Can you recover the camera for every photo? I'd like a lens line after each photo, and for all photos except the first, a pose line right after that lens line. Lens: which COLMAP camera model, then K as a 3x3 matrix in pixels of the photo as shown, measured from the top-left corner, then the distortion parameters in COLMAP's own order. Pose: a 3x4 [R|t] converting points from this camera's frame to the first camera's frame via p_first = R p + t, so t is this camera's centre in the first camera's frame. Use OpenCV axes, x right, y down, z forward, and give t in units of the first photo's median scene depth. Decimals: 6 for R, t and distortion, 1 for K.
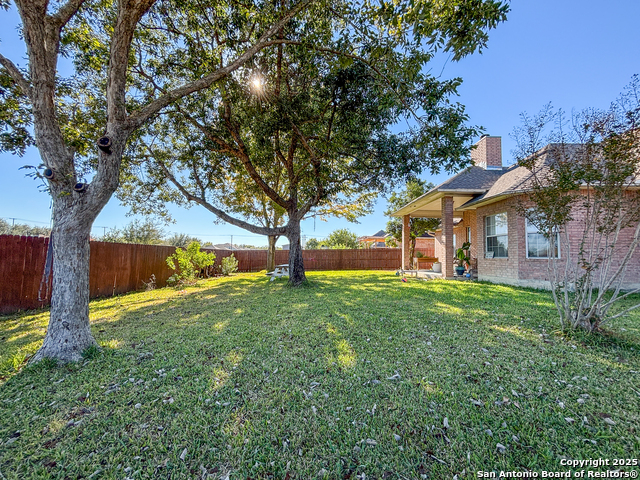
lens RADIAL K [[255.0, 0, 320.7], [0, 255.0, 241.9], [0, 0, 1]] dist [0.004612, -0.001184]
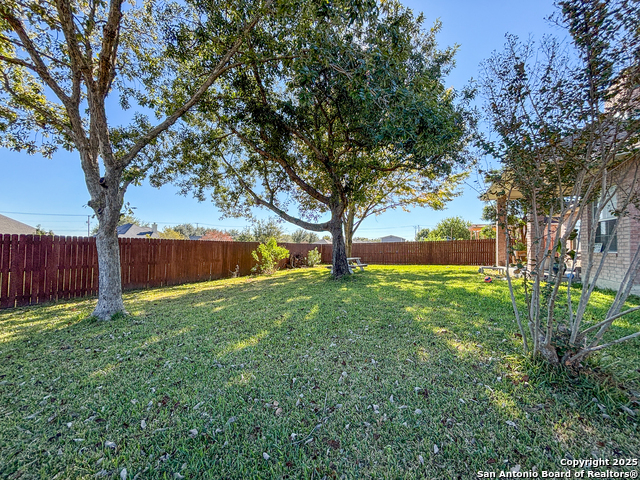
lens RADIAL K [[255.0, 0, 321.6], [0, 255.0, 240.4], [0, 0, 1]] dist [0.004612, -0.001184]
pose [[0.906630, -0.019749, -0.421464, 0.230666], [0.030397, 0.999366, 0.018561, -0.004299], [0.420830, -0.029639, 0.906655, 0.033514]]
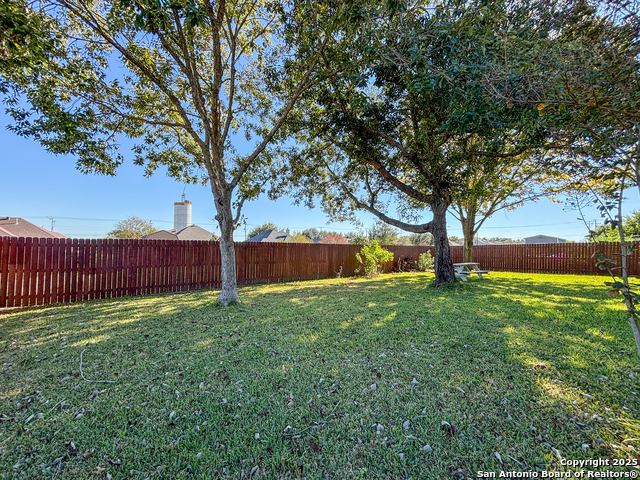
lens RADIAL K [[255.0, 0, 321.8], [0, 255.0, 242.5], [0, 0, 1]] dist [0.004612, -0.001184]
pose [[0.628886, -0.025493, -0.777080, 0.292037], [0.043288, 0.999060, 0.002258, -0.004688], [0.776292, -0.035058, 0.629398, 0.077100]]
